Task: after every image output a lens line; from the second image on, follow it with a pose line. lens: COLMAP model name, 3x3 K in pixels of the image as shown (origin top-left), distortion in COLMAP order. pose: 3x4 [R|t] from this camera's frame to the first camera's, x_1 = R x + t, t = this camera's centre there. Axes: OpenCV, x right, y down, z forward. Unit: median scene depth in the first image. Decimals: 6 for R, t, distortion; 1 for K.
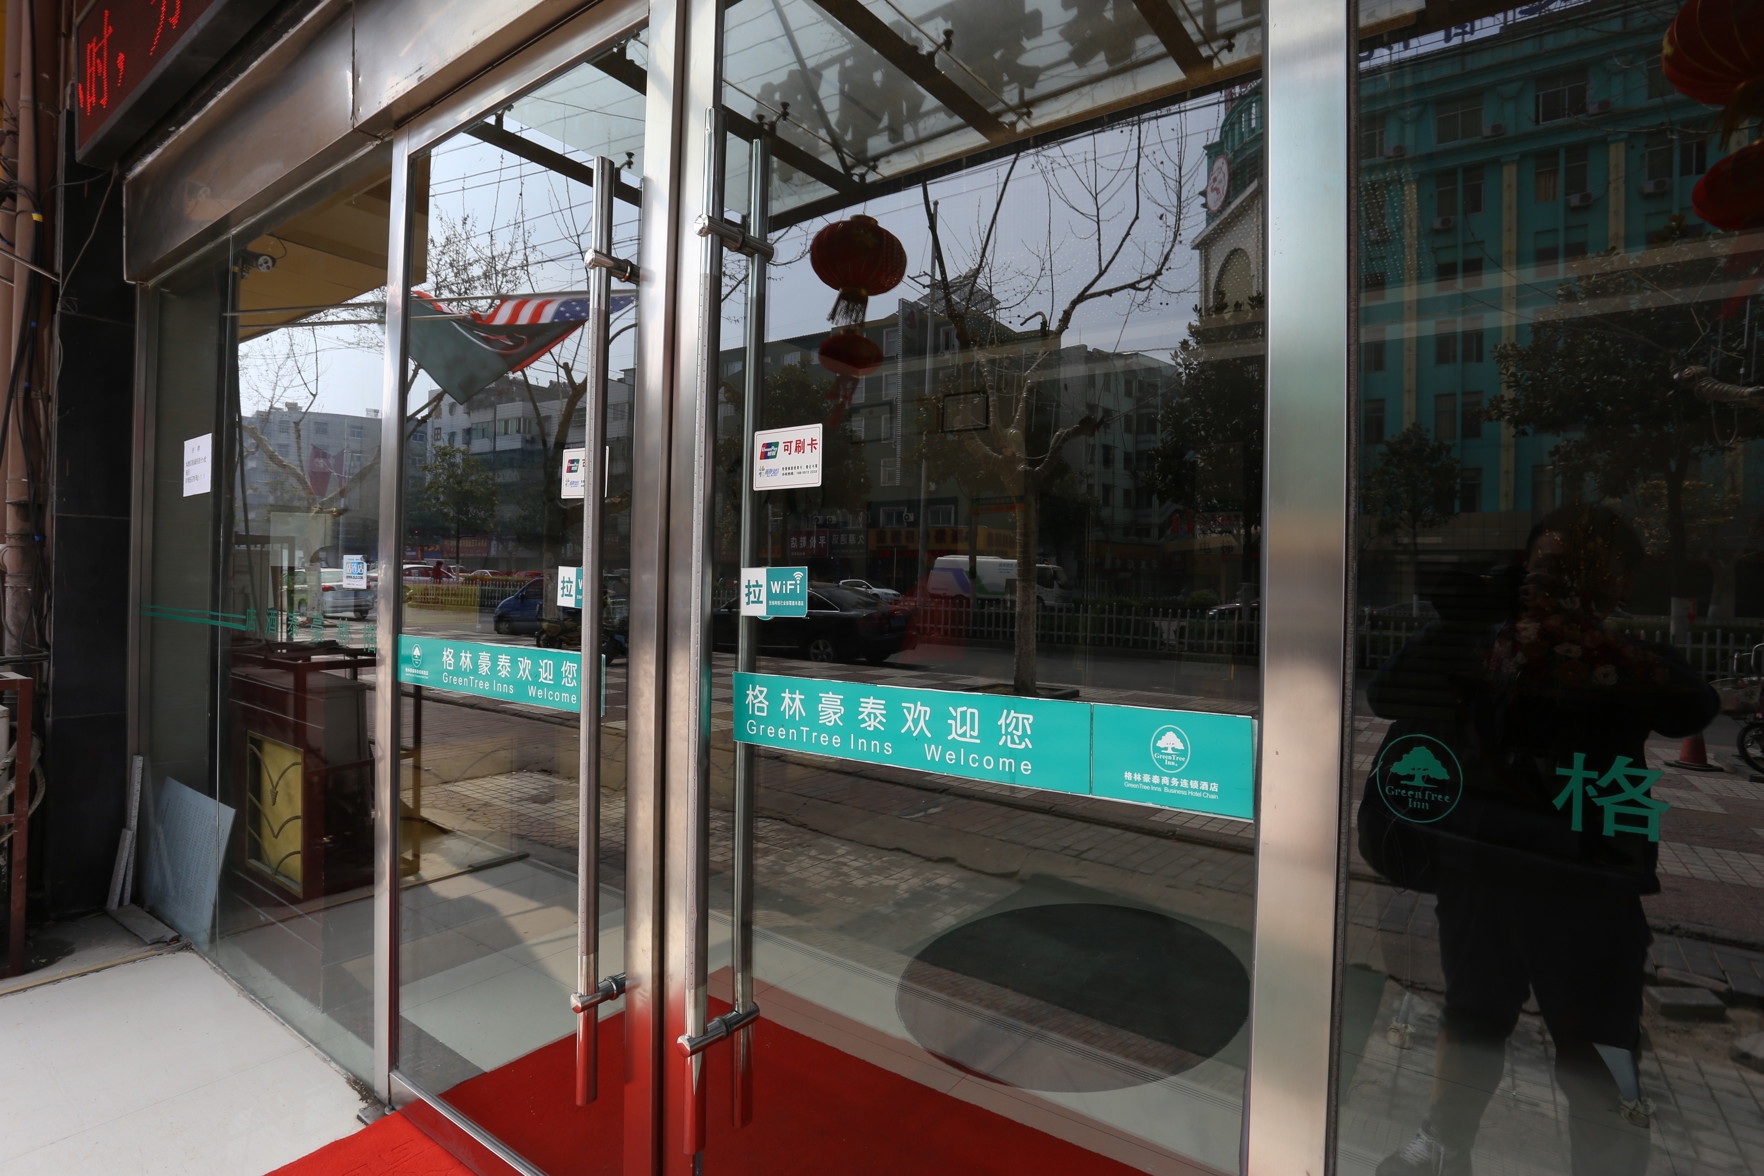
lens RADIAL K [[873.6, 0, 882.2], [0, 873.6, 581.7], [0, 0, 1]] dist [-0.000199, -0.000003]
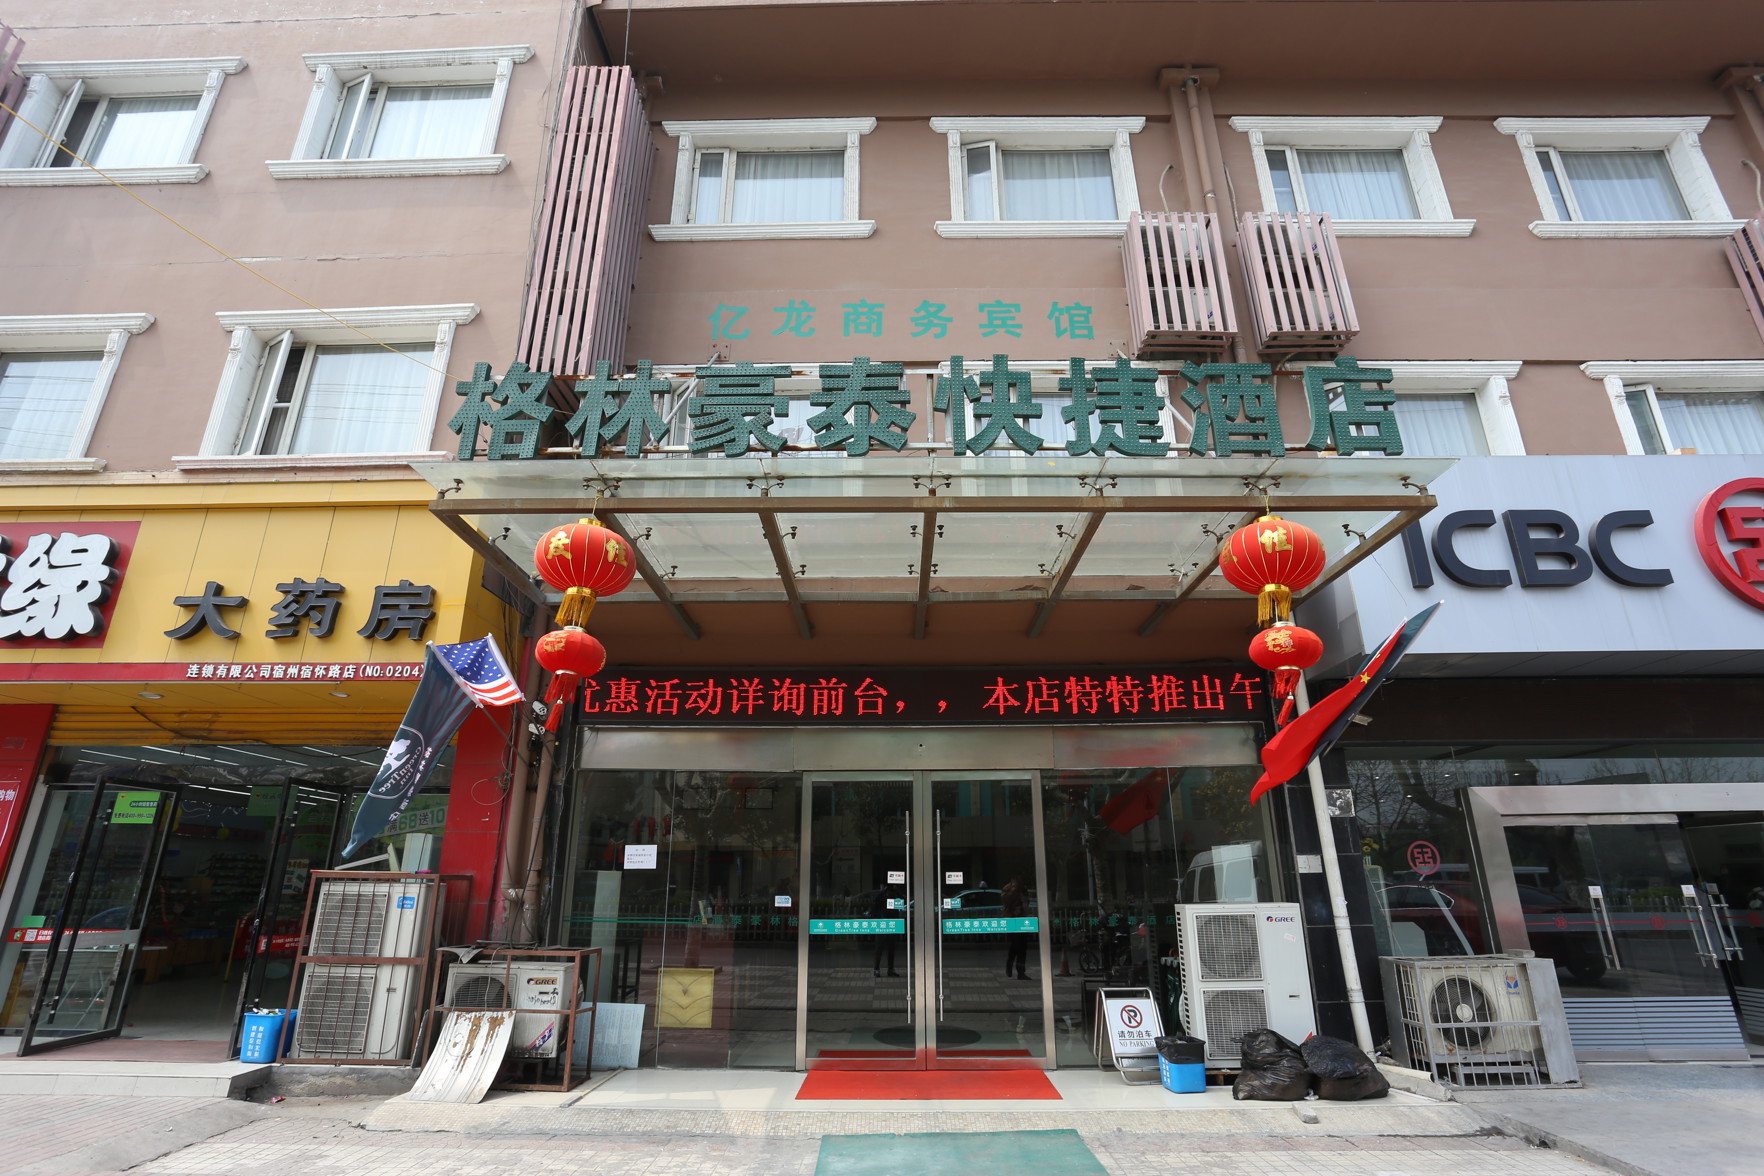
lens RADIAL K [[844.9, 0, 882.9], [0, 844.9, 587.0], [0, 0, 1]] dist [-0.000026, -0.000001]
pose [[0.808973, 0.180913, 0.559315, -3.870252], [0.022048, 0.941458, -0.336410, -0.085725], [-0.587432, 0.284478, 0.757625, -3.403793]]
